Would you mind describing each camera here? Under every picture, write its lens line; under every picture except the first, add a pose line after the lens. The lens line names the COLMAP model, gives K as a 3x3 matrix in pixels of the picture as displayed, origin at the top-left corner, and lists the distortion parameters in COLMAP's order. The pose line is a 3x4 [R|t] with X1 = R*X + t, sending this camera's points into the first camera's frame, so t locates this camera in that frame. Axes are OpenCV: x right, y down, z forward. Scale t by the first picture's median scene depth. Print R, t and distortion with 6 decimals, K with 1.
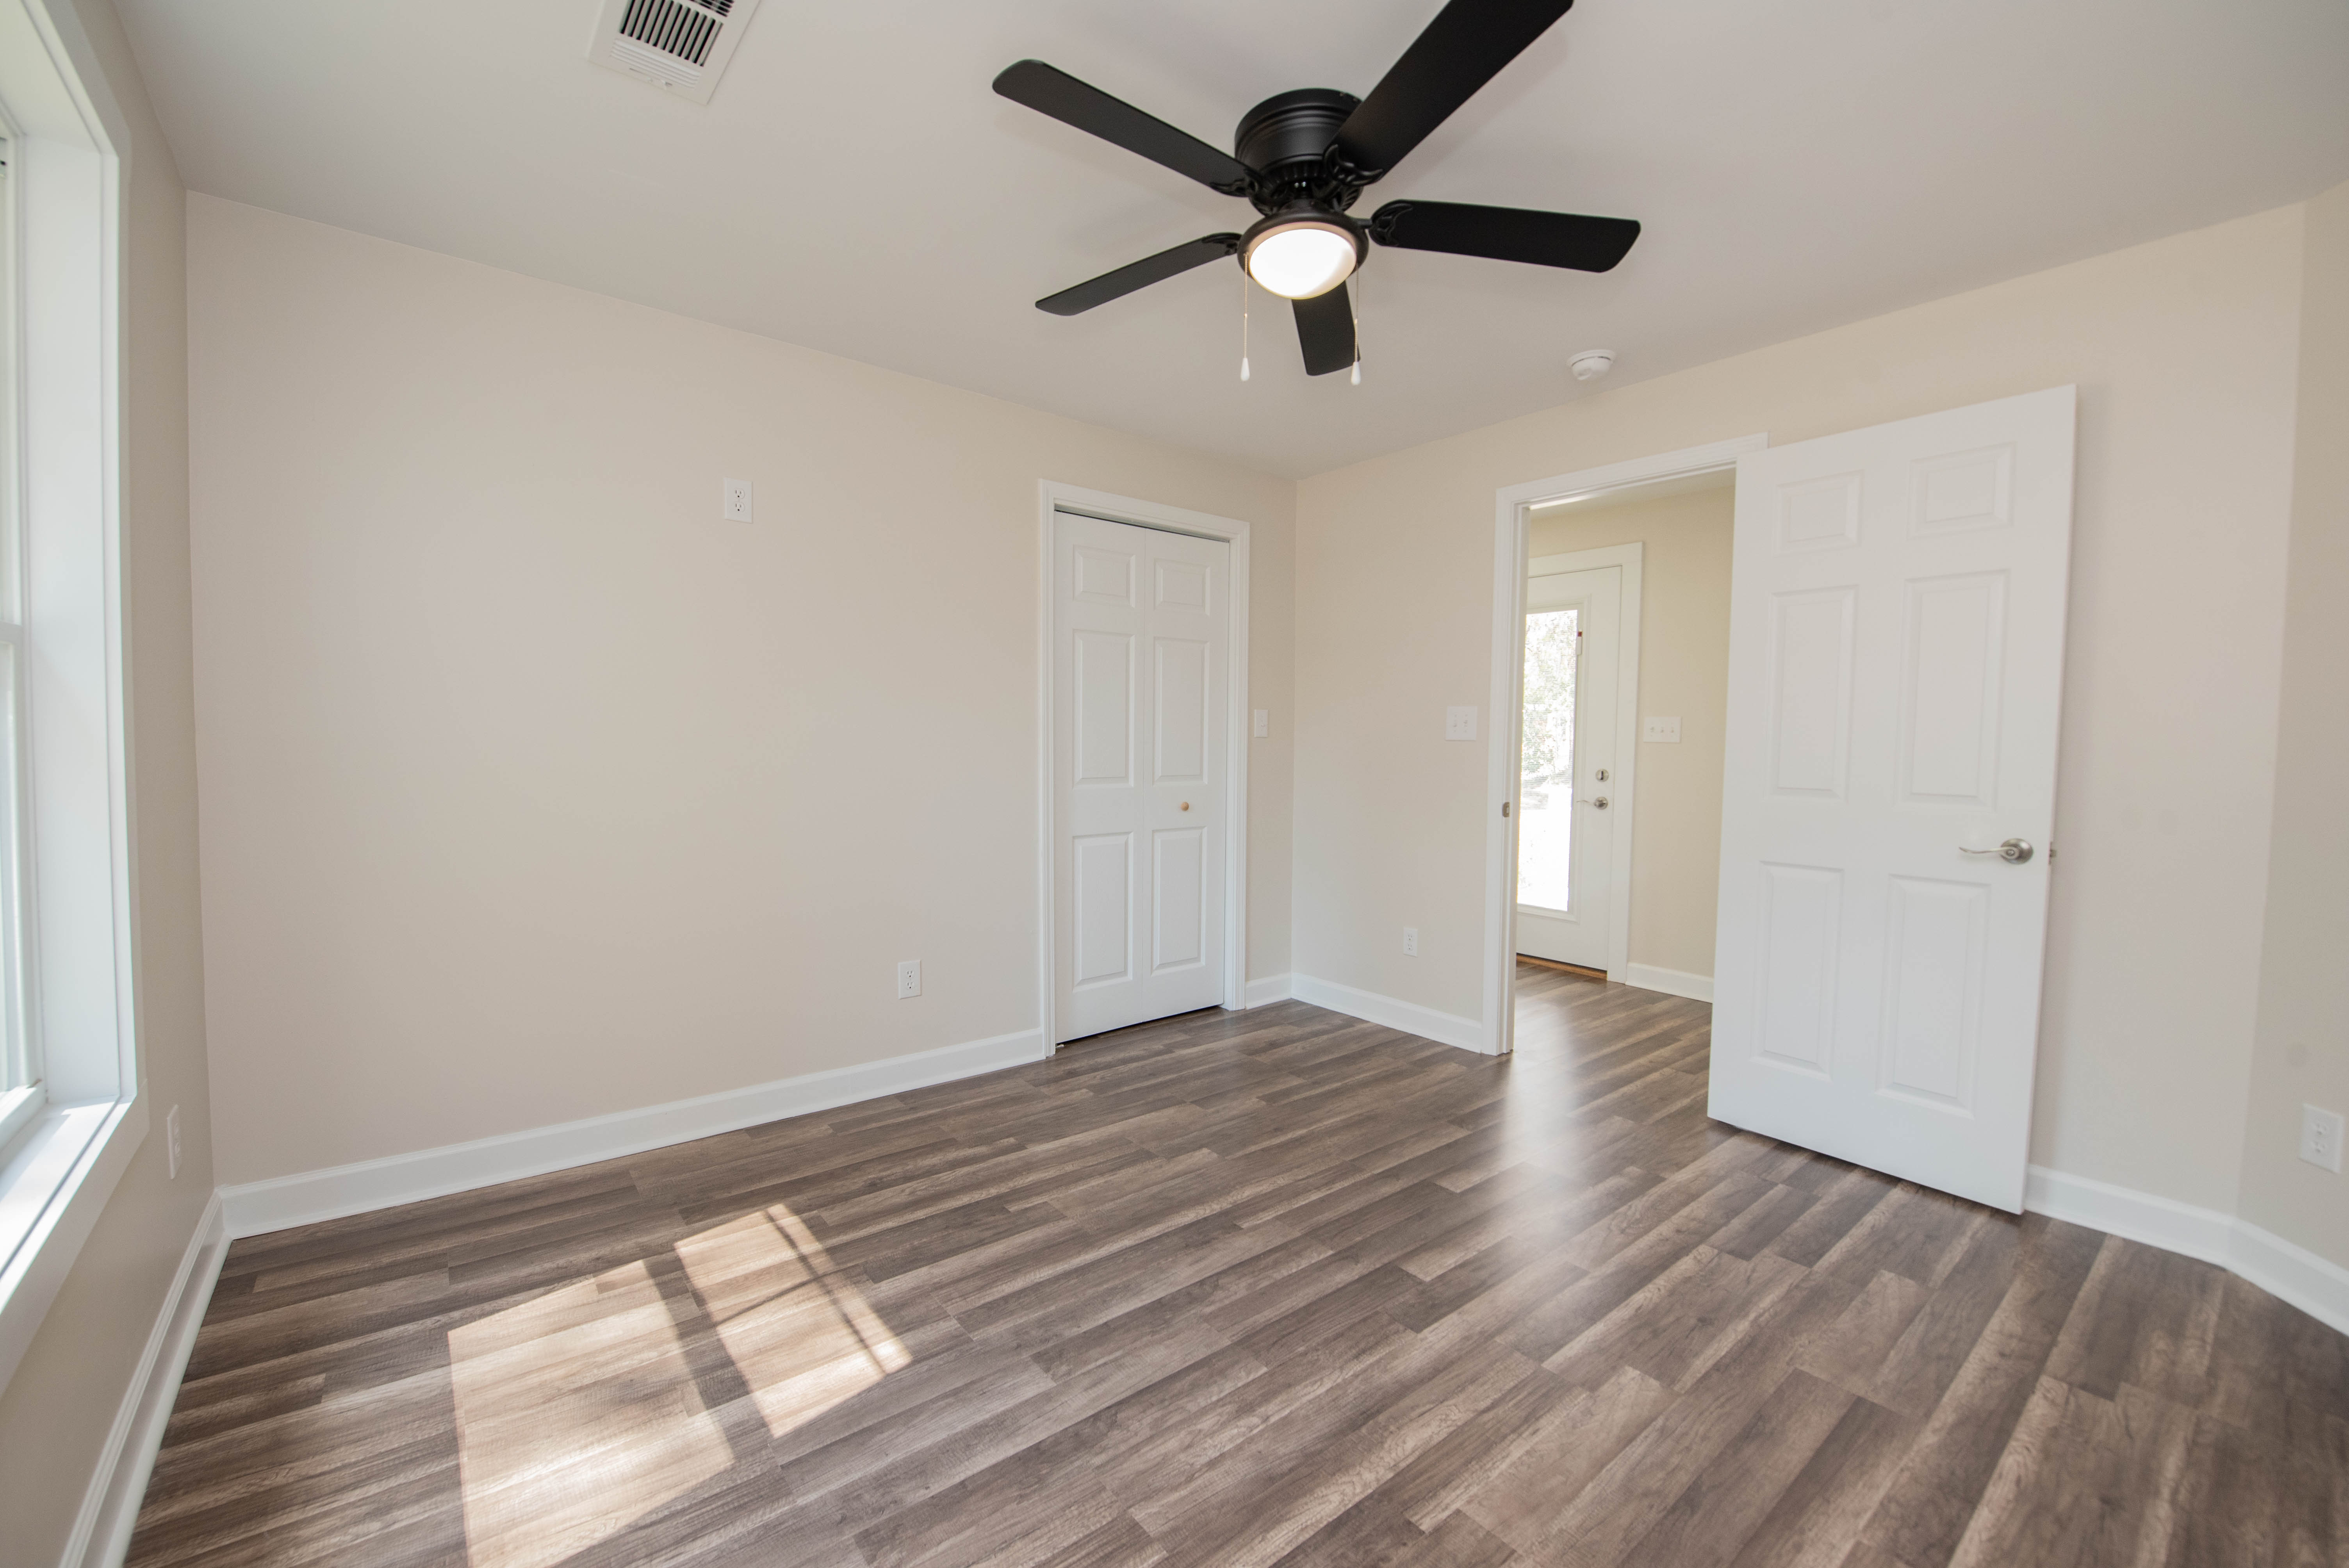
lens RADIAL K [[944.7, 0, 1163.2], [0, 944.7, 798.6], [0, 0, 1]] dist [-0.015898, -0.003103]
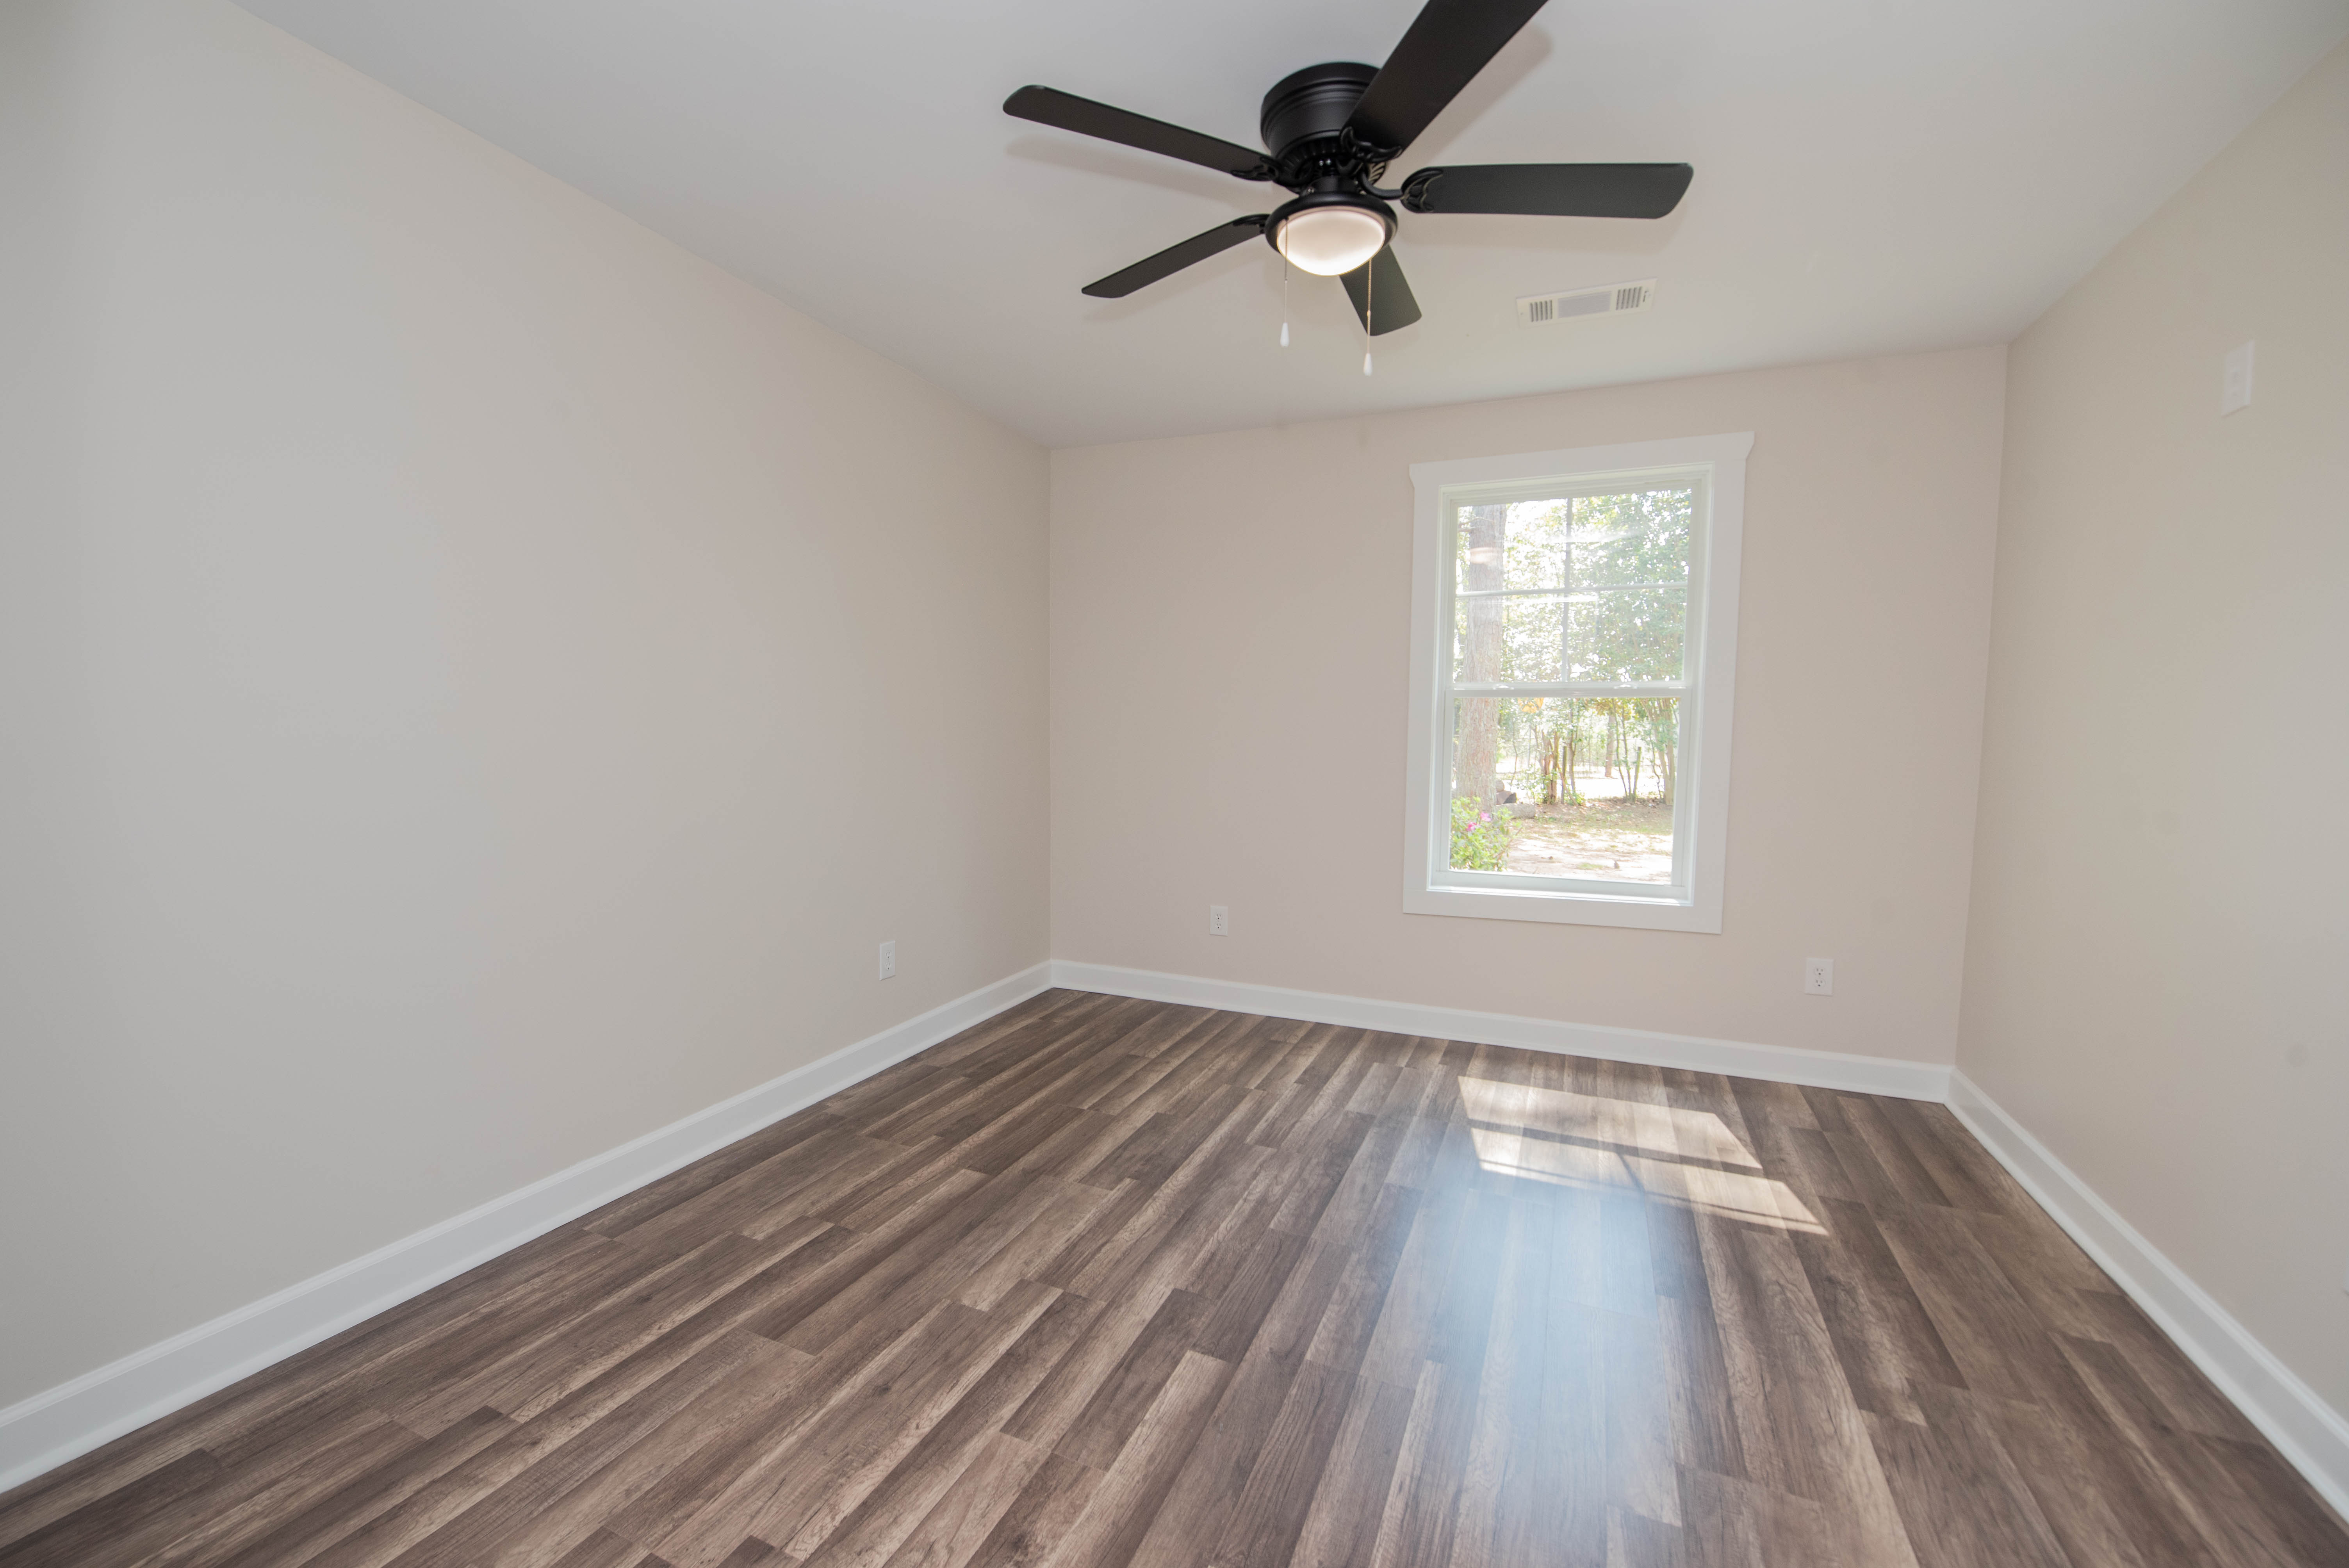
lens RADIAL K [[944.7, 0, 1163.2], [0, 944.7, 798.6], [0, 0, 1]] dist [-0.015898, -0.003103]
pose [[-0.887908, 0.009695, -0.459918, 0.774909], [-0.050433, 0.991700, 0.118270, -0.094682], [0.457247, 0.128208, -0.880050, 1.885546]]
